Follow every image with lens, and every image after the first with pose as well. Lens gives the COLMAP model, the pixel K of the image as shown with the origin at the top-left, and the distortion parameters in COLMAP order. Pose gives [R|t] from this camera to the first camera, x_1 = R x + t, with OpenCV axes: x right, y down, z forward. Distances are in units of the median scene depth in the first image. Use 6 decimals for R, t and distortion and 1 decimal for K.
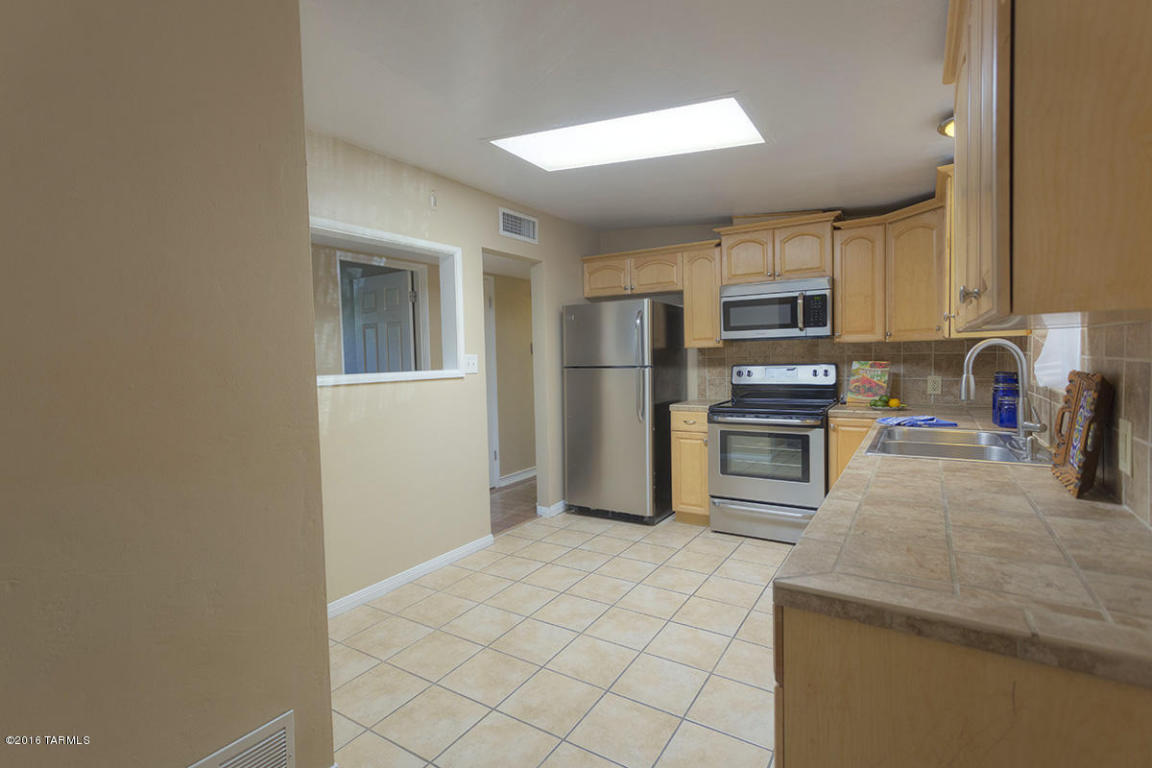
lens RADIAL K [[539.2, 0, 571.7], [0, 539.2, 382.2], [0, 0, 1]] dist [0.003242, 0.001086]
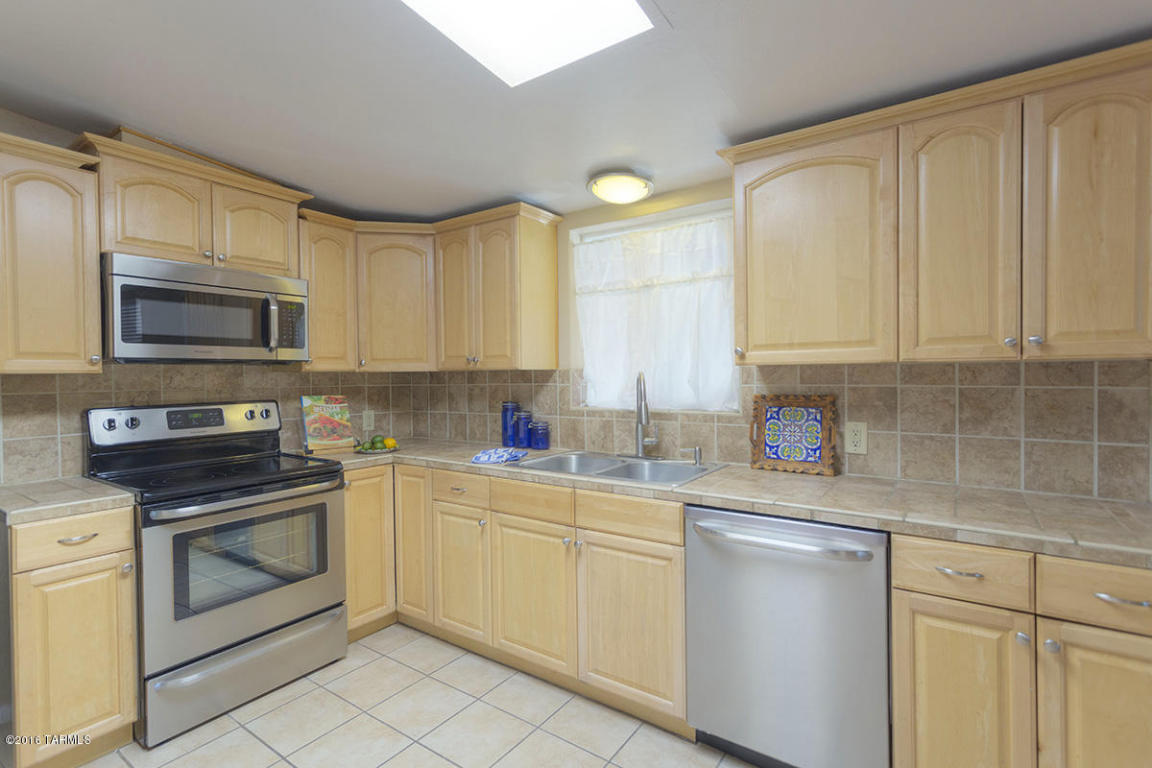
lens RADIAL K [[539.2, 0, 571.7], [0, 539.2, 382.2], [0, 0, 1]] dist [0.003242, 0.001086]
pose [[0.040498, 0.009294, 0.999136, -0.226208], [0.058424, 0.998224, -0.011654, -0.028031], [-0.997470, 0.058845, 0.039883, 0.600426]]
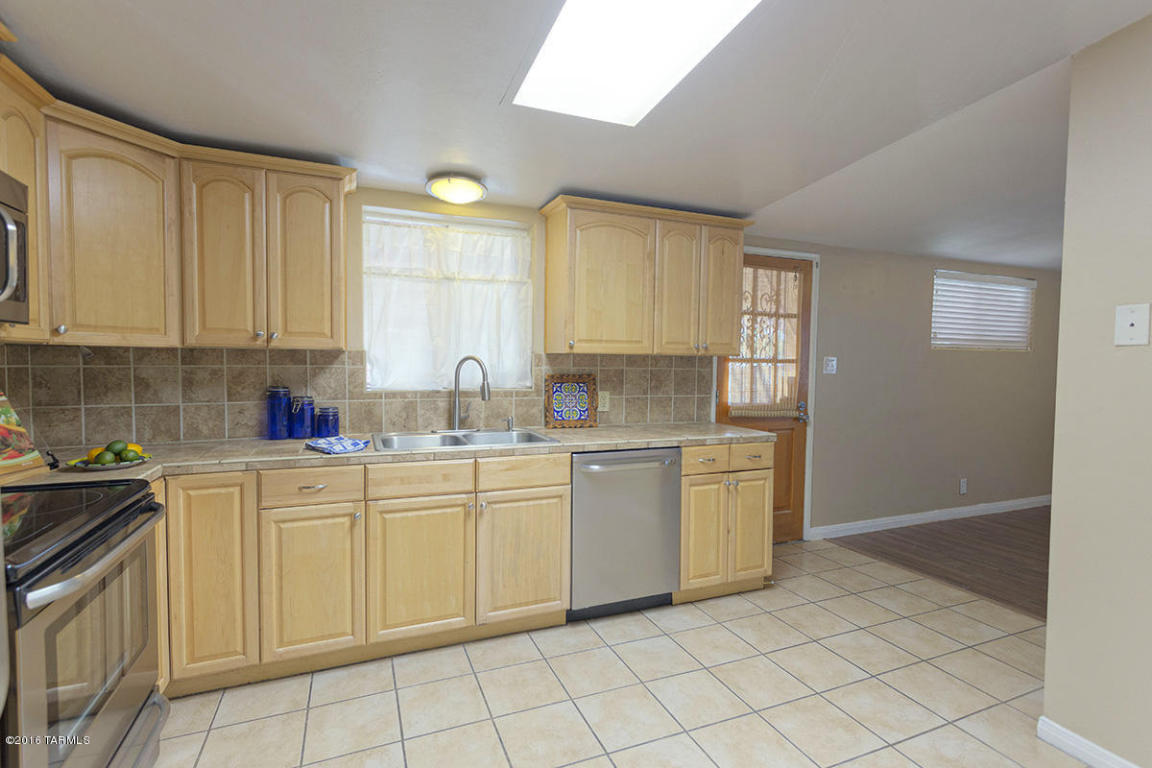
lens RADIAL K [[539.2, 0, 571.7], [0, 539.2, 382.2], [0, 0, 1]] dist [0.003242, 0.001086]
pose [[-0.817697, -0.009023, 0.575579, -0.118717], [0.036552, 0.997046, 0.067558, -0.052078], [-0.574488, 0.076280, -0.814951, 1.074748]]
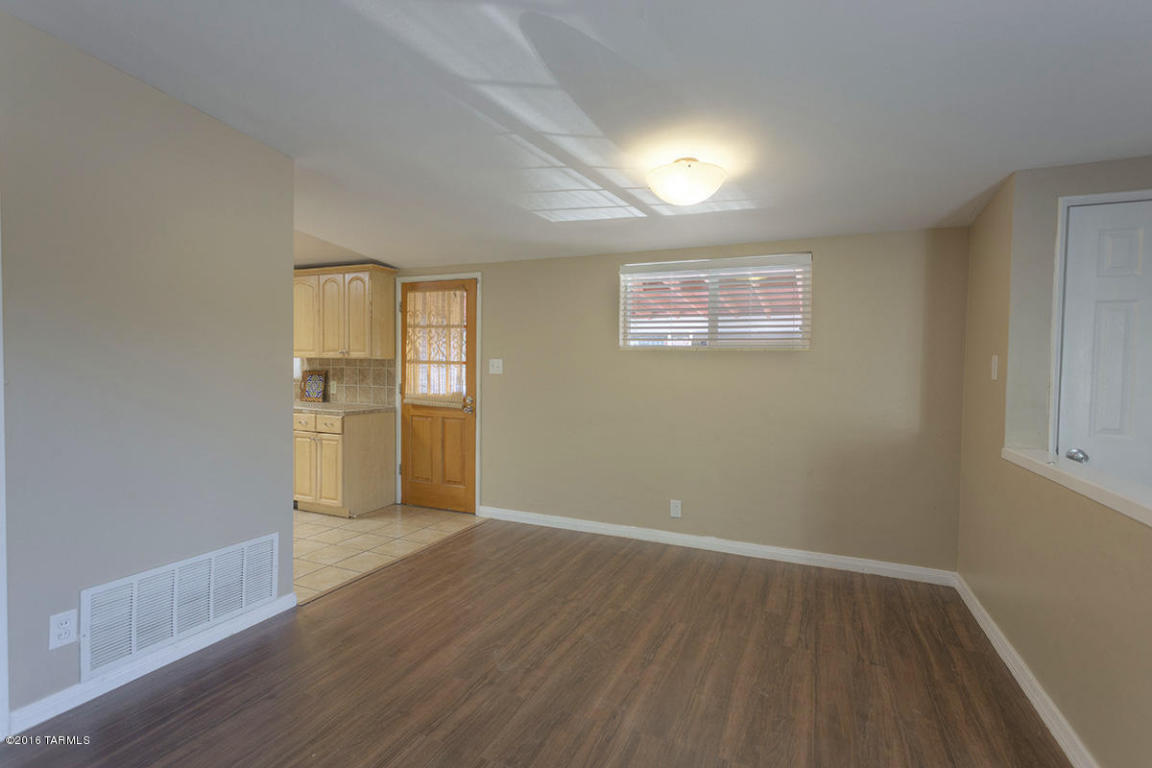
lens RADIAL K [[546.5, 0, 572.7], [0, 546.5, 376.5], [0, 0, 1]] dist [0.002853, 0.000581]
pose [[-0.155185, 0.002561, 0.987882, -1.166369], [0.038643, 0.999247, 0.003480, 0.030599], [-0.987129, 0.038715, -0.155167, -0.063607]]
